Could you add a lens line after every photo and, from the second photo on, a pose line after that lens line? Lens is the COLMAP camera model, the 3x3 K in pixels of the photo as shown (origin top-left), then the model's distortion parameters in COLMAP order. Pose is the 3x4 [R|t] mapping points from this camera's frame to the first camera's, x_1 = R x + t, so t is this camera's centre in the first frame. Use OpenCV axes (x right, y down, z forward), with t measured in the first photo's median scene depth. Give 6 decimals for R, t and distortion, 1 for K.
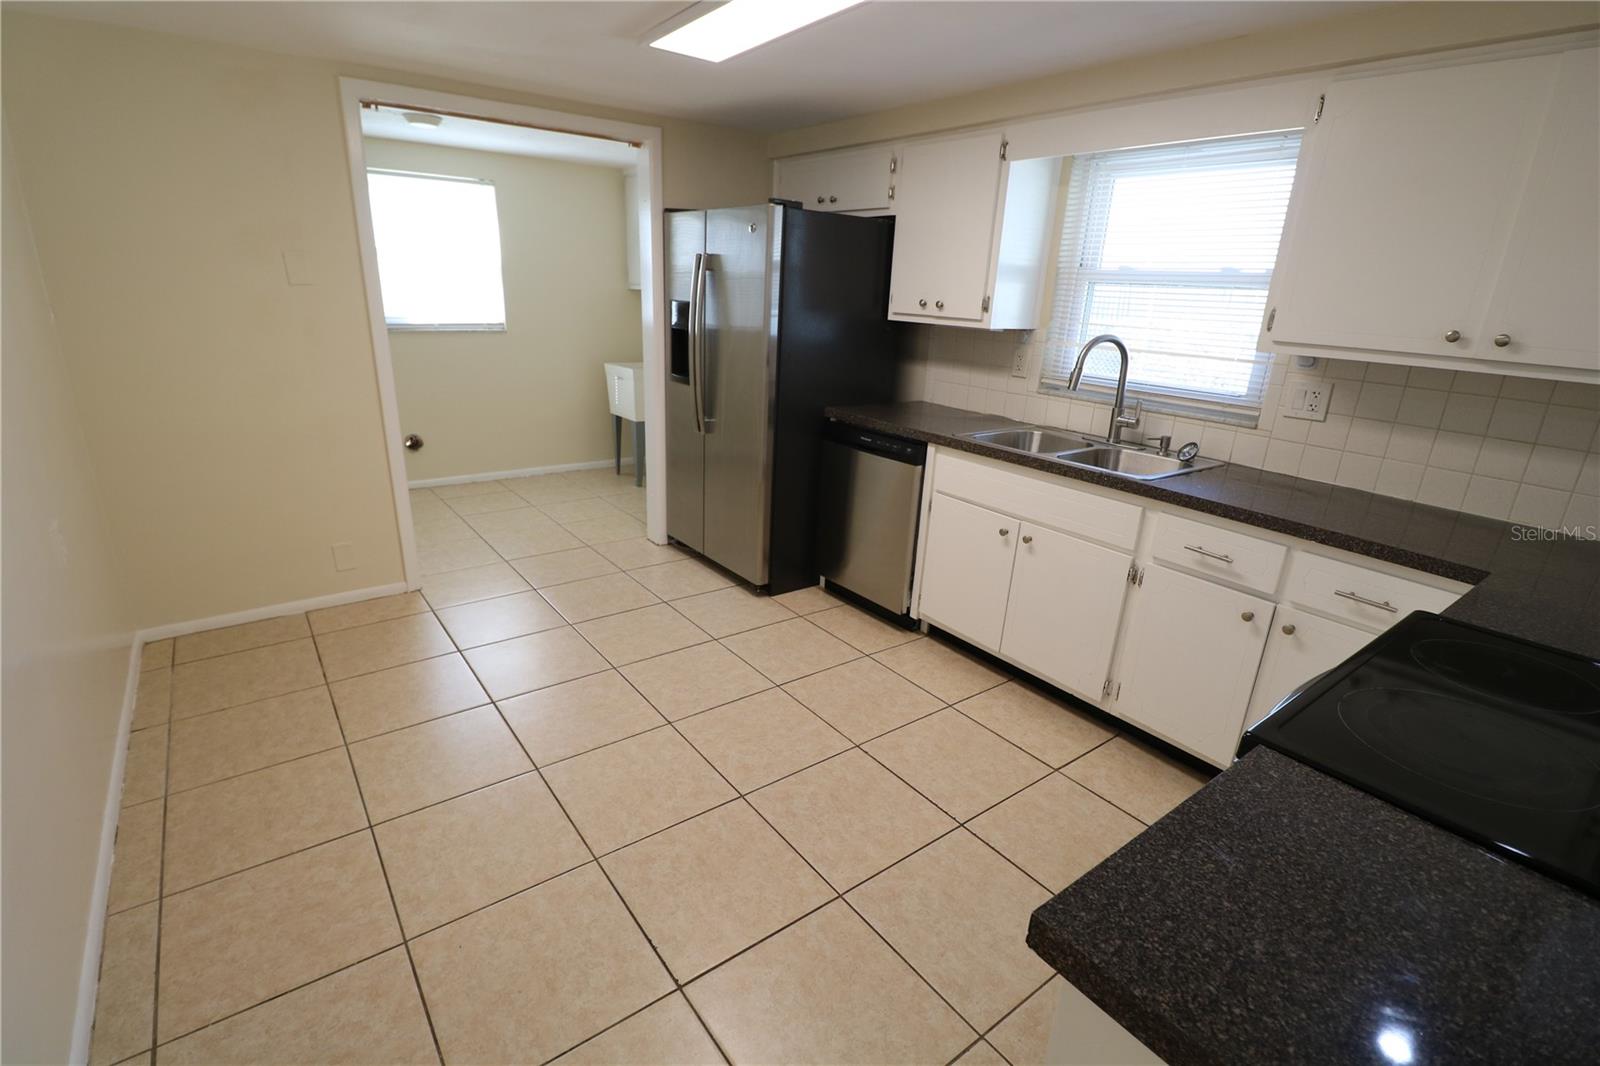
lens RADIAL K [[749.6, 0, 787.9], [0, 749.6, 534.6], [0, 0, 1]] dist [0.001727, -0.001300]
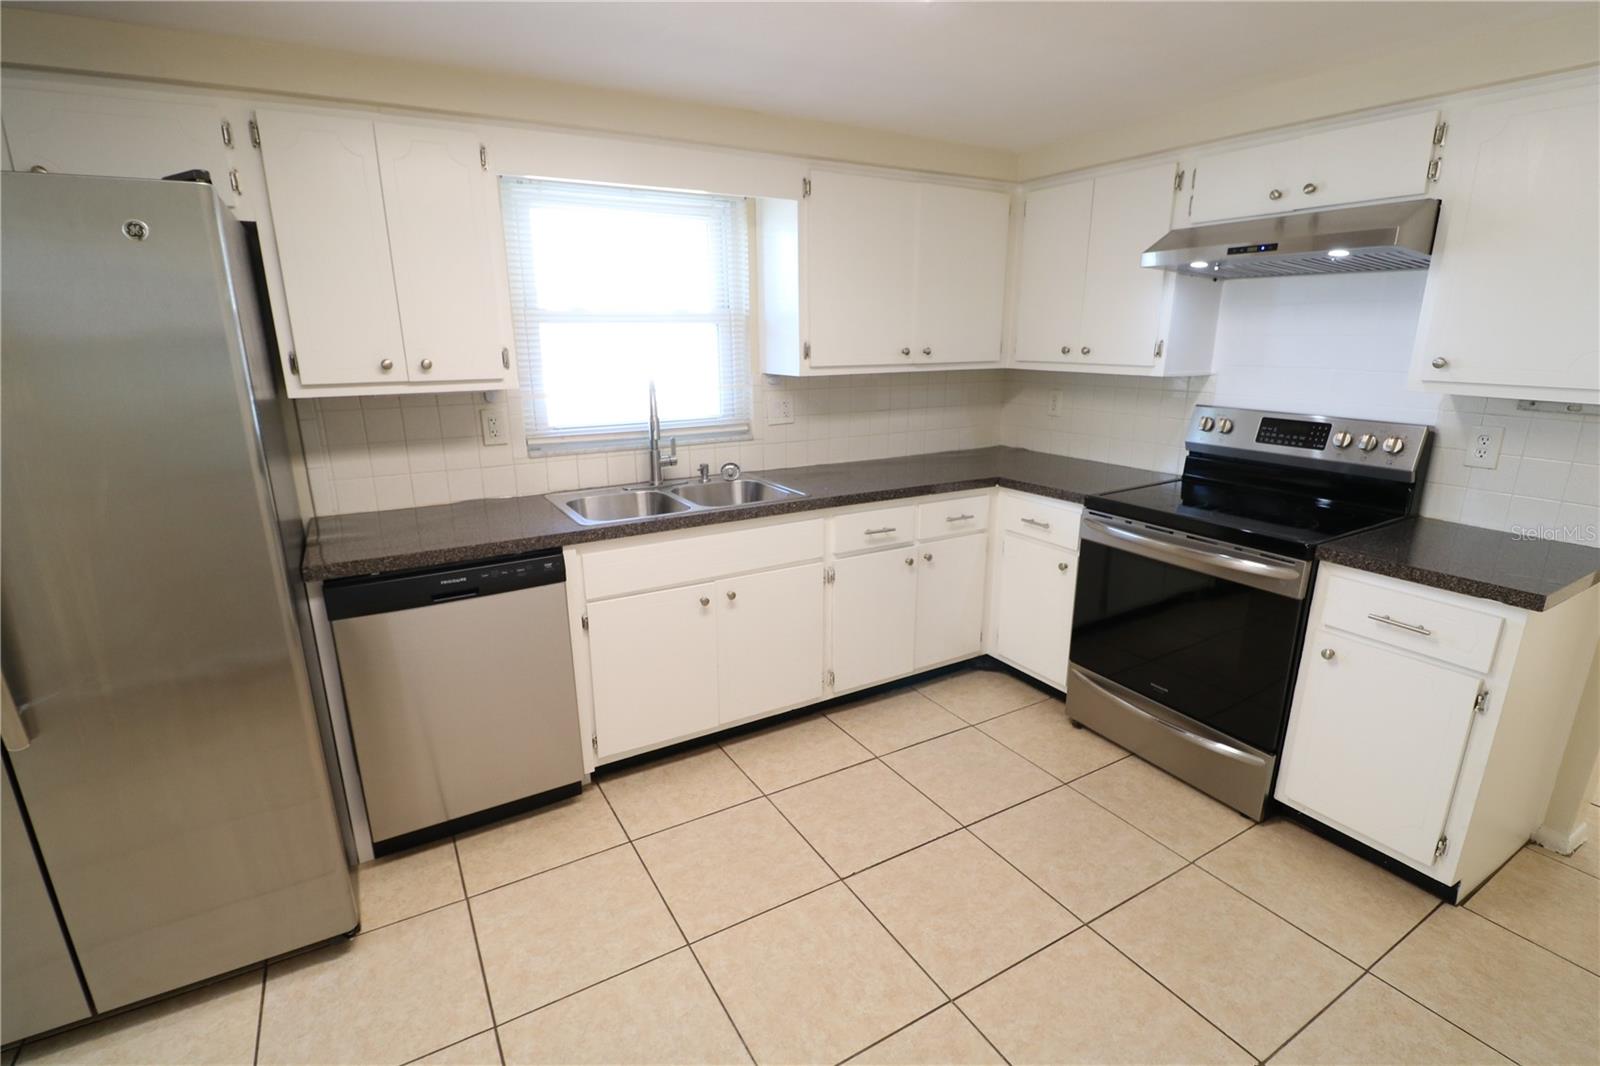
lens RADIAL K [[749.6, 0, 792.5], [0, 749.6, 543.5], [0, 0, 1]] dist [0.001727, -0.001300]
pose [[0.112872, -0.307448, 0.944847, -0.565219], [0.331541, 0.908079, 0.255877, -0.279299], [-0.936664, 0.284374, 0.204429, 0.745317]]
